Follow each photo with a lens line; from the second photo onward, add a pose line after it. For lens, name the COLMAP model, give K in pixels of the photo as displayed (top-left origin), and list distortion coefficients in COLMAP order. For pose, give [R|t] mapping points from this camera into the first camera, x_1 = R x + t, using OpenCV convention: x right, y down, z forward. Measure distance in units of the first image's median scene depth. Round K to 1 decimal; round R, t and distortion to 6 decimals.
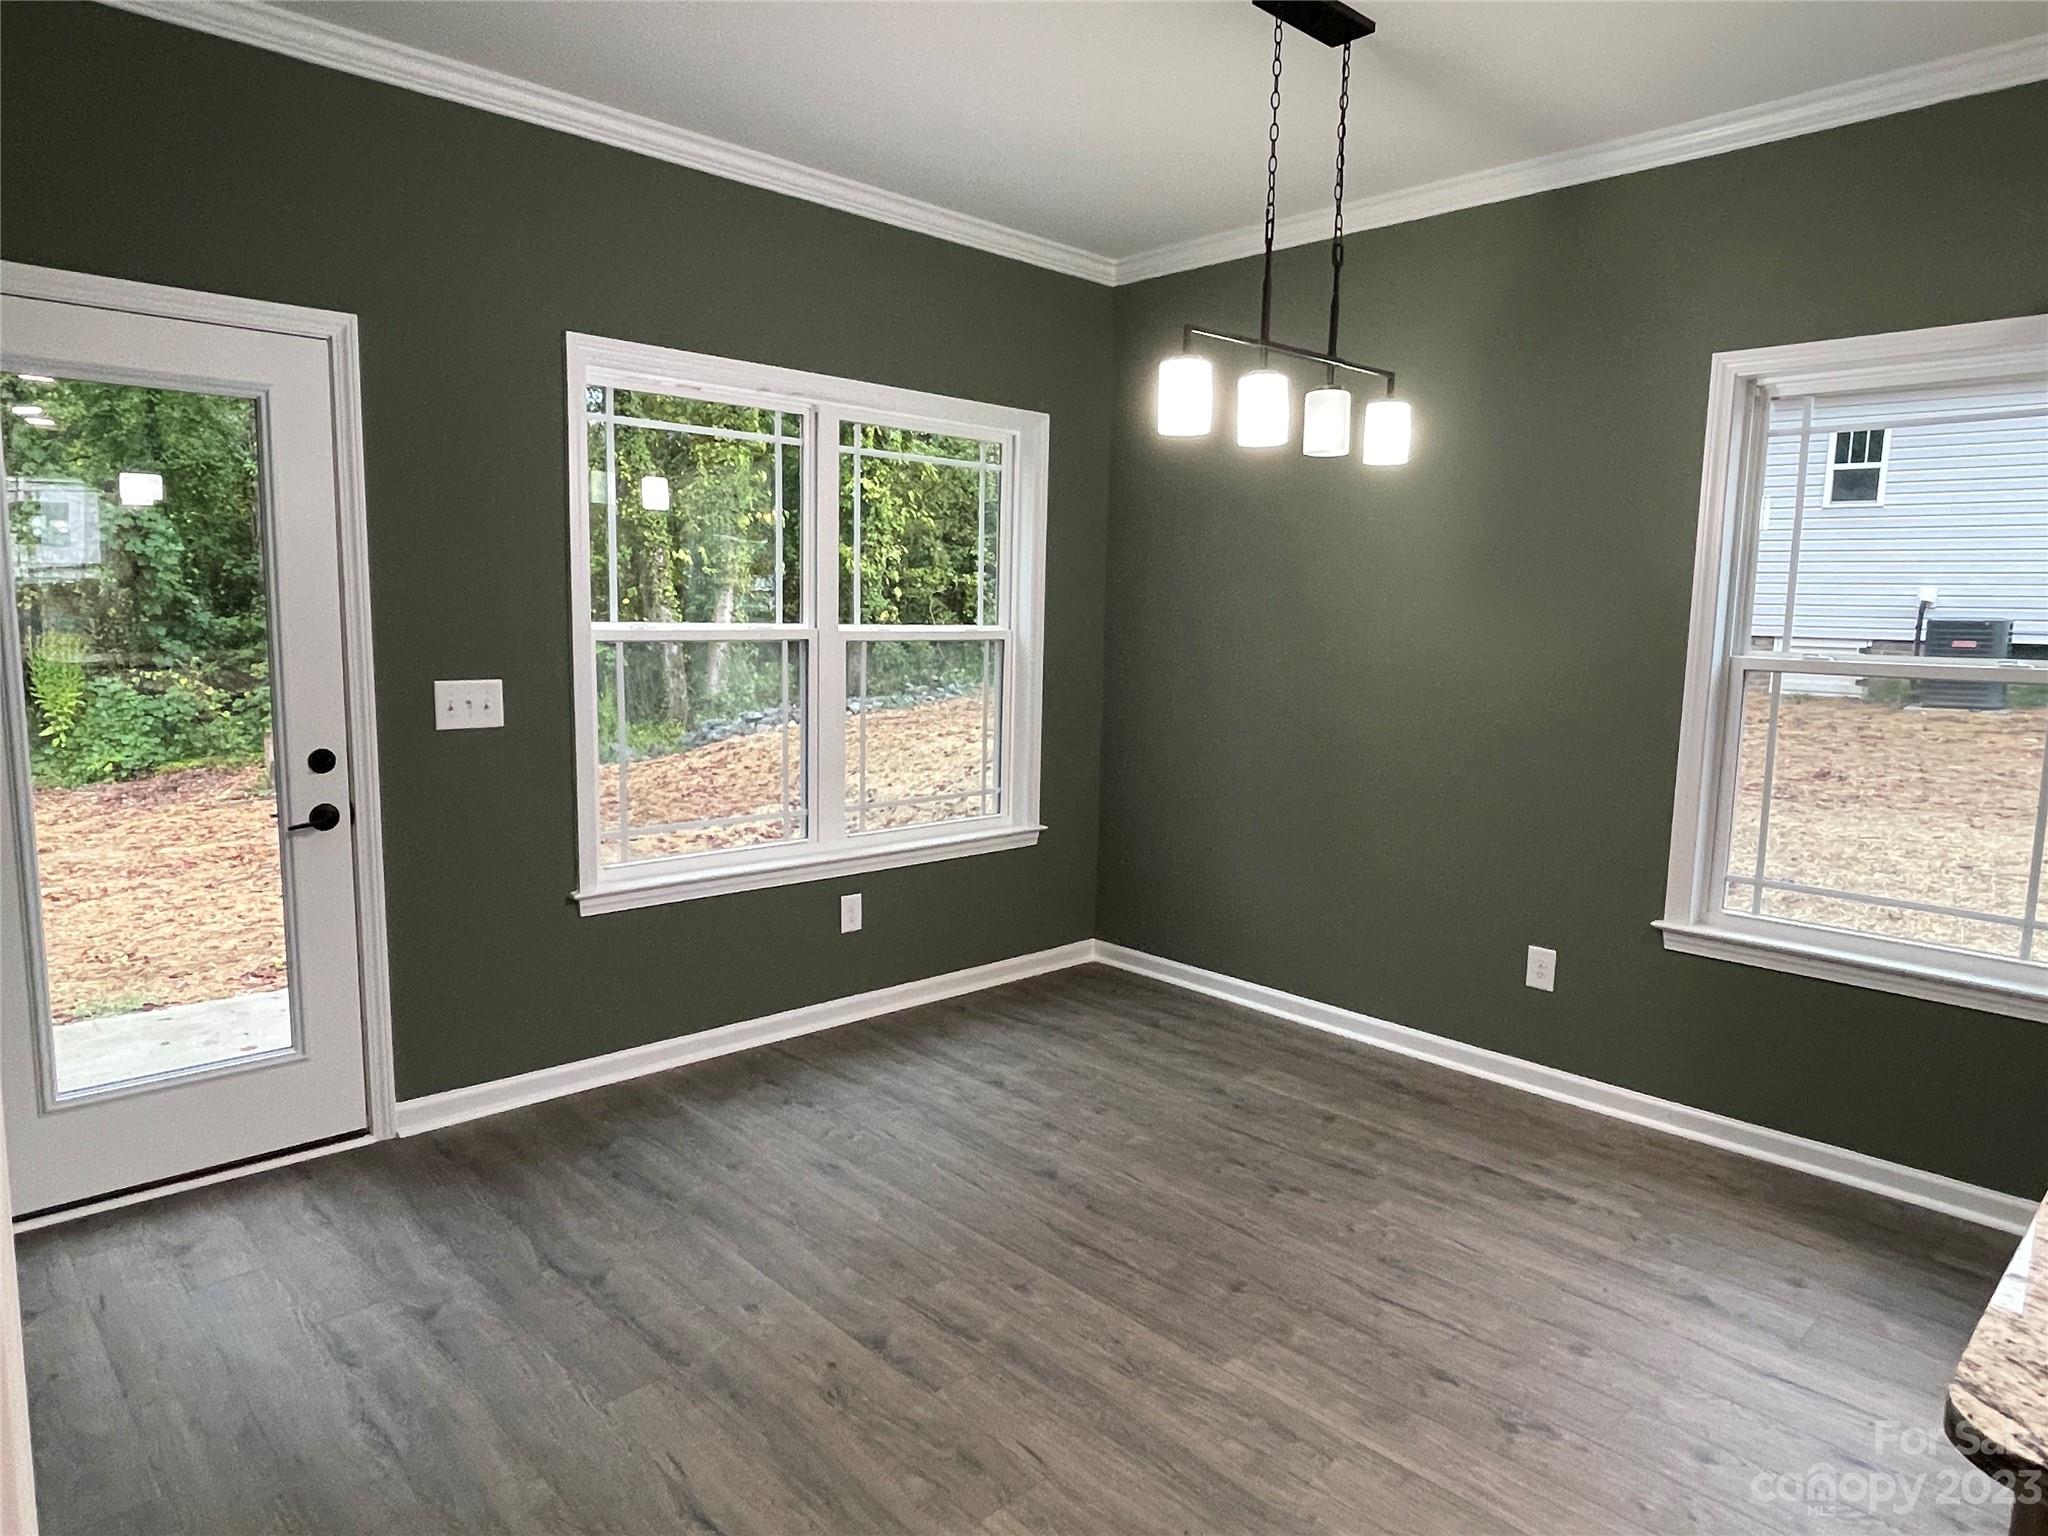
lens RADIAL K [[1258.0, 0, 1031.7], [0, 1258.0, 773.2], [0, 0, 1]] dist [-0.000077, -0.006245]
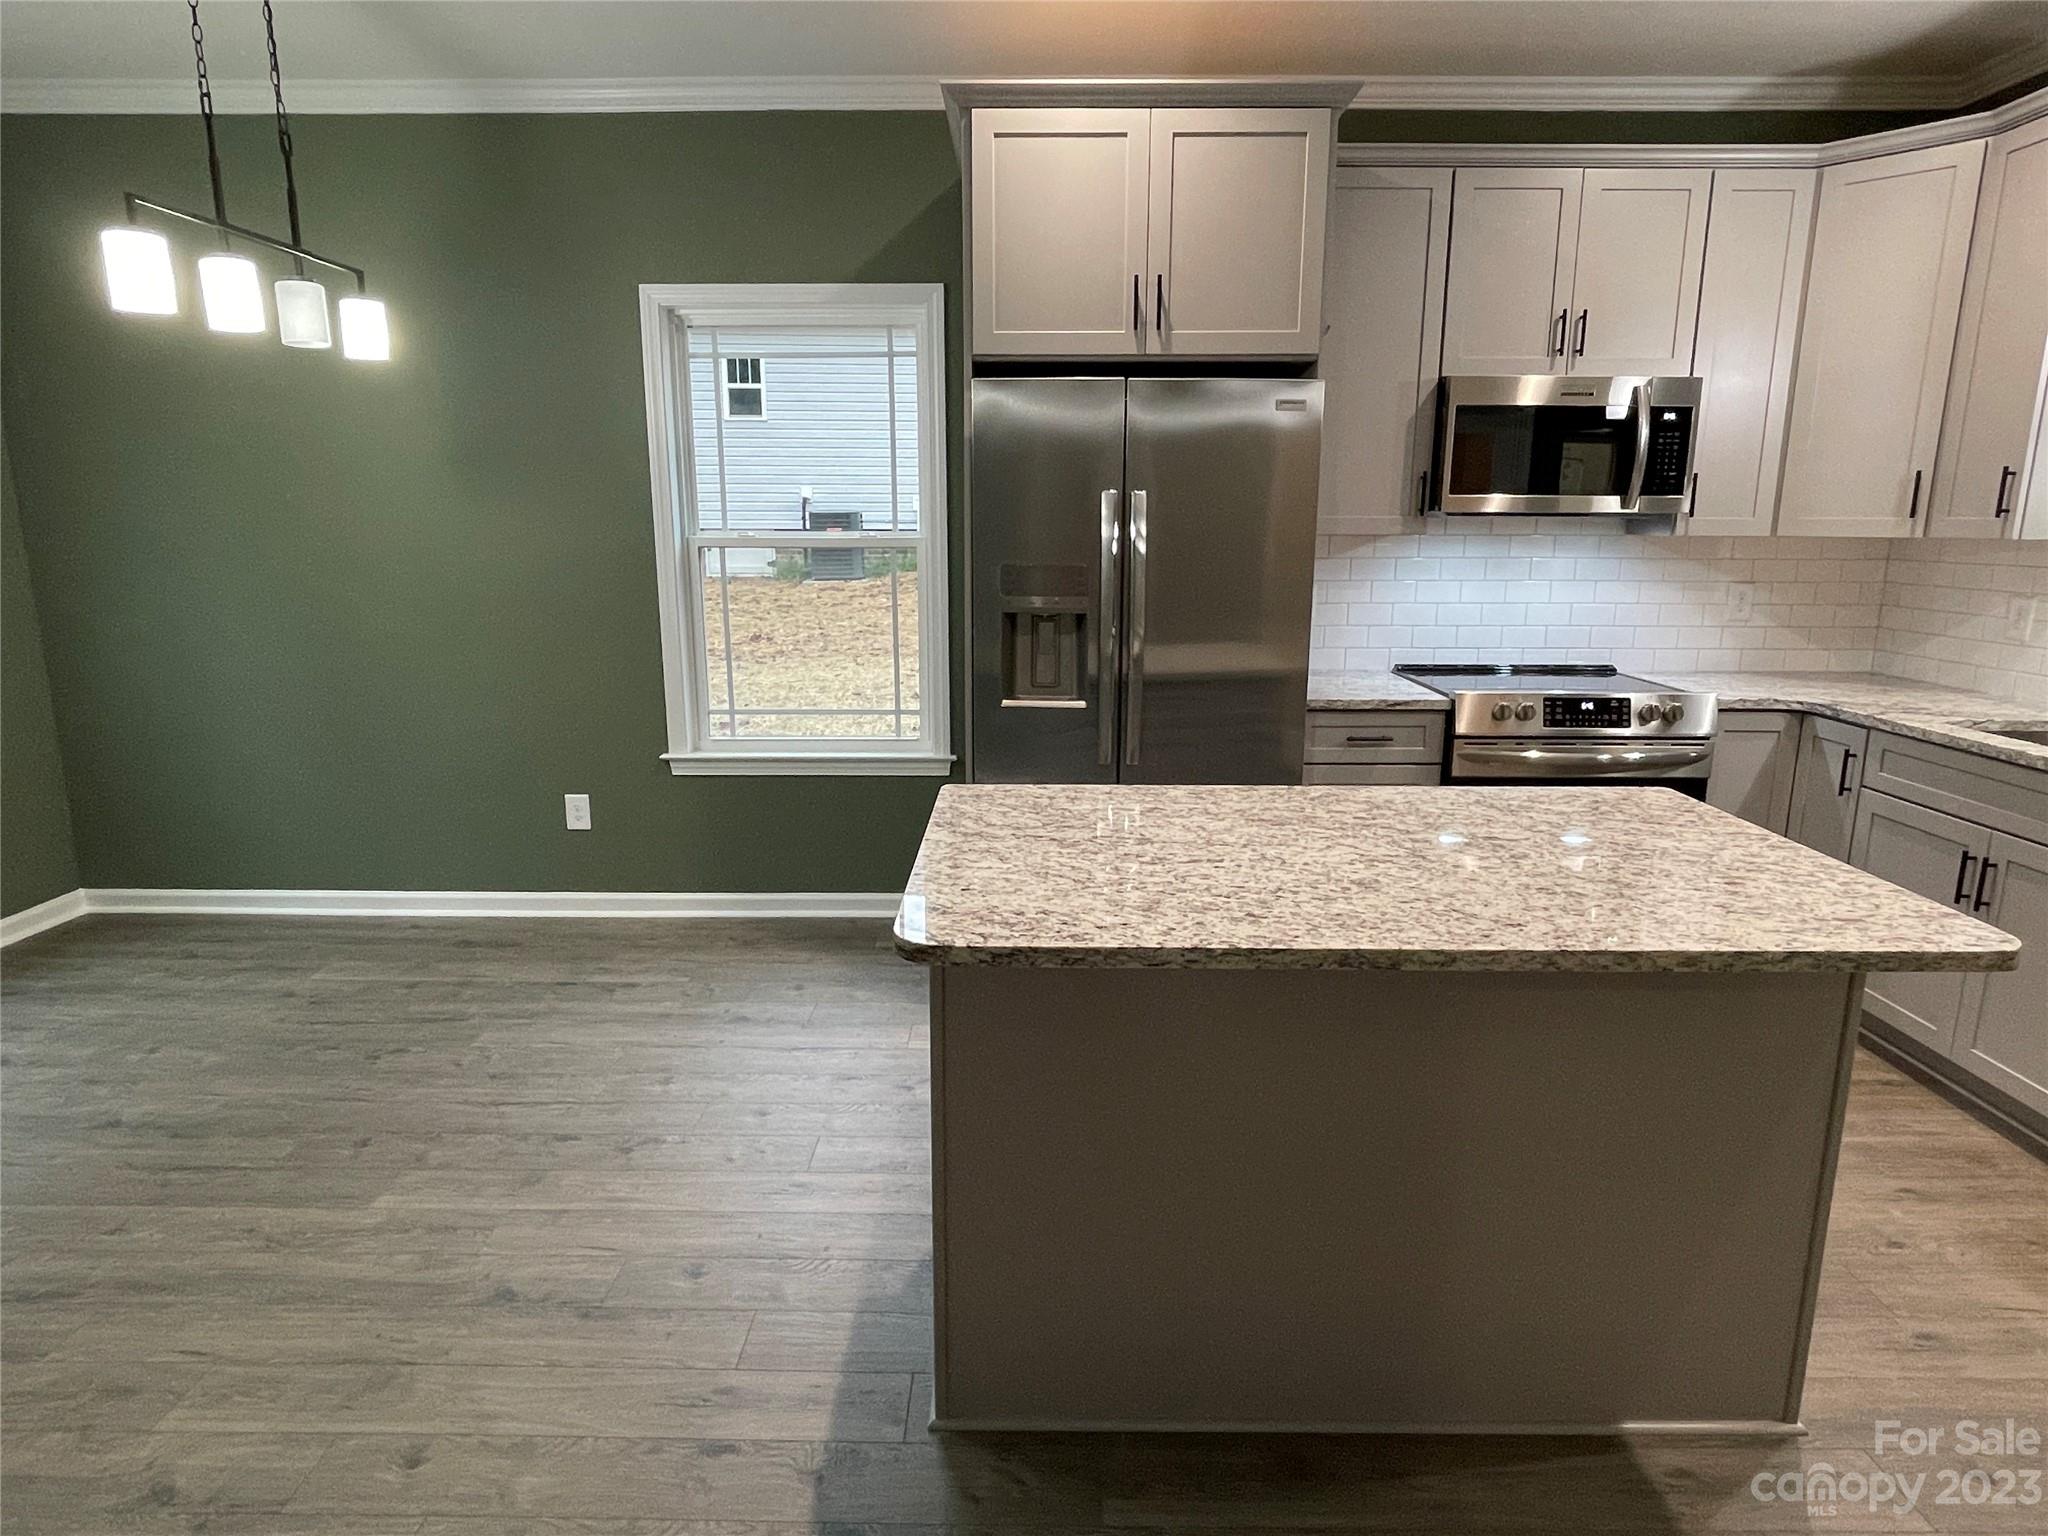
lens RADIAL K [[1191.1, 0, 1019.7], [0, 1191.1, 770.2], [0, 0, 1]] dist [-0.018103, 0.004742]
pose [[0.704233, -0.166451, 0.690181, -0.067541], [0.107832, 0.985927, 0.127748, 0.022117], [-0.701732, -0.015540, 0.712271, -0.080530]]
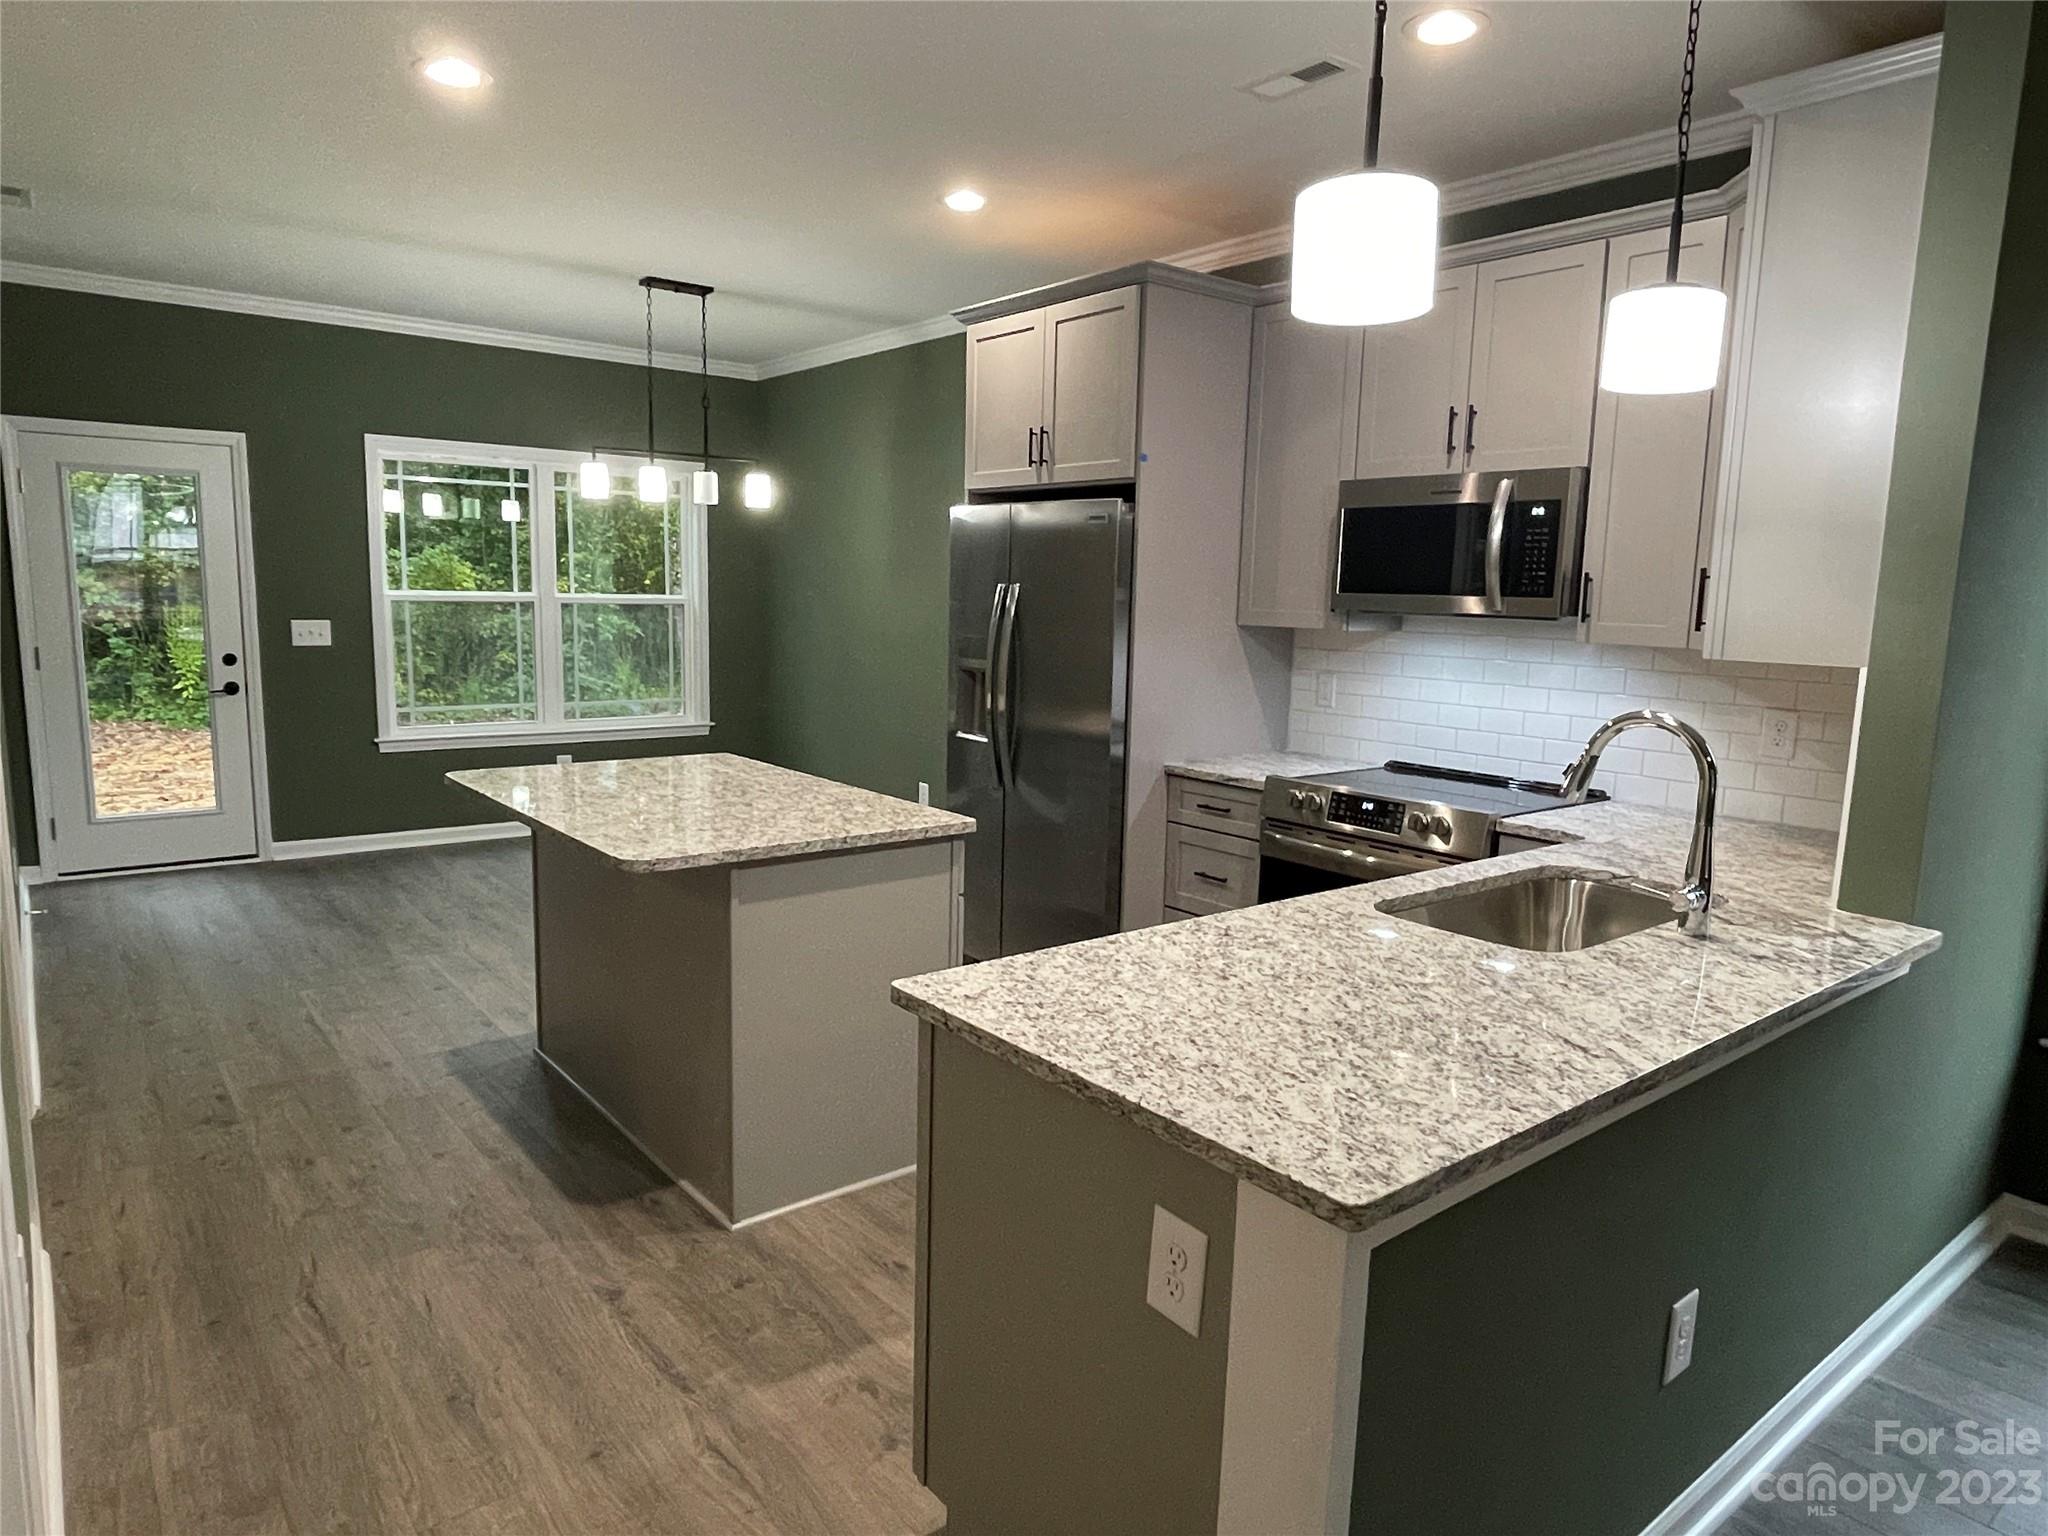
lens RADIAL K [[1258.0, 0, 1016.5], [0, 1258.0, 766.3], [0, 0, 1]] dist [-0.000077, -0.006245]
pose [[0.995312, 0.016877, -0.095237, 0.790153], [-0.016100, 0.999831, 0.008928, 0.111760], [0.095371, -0.007353, 0.995415, -0.780275]]
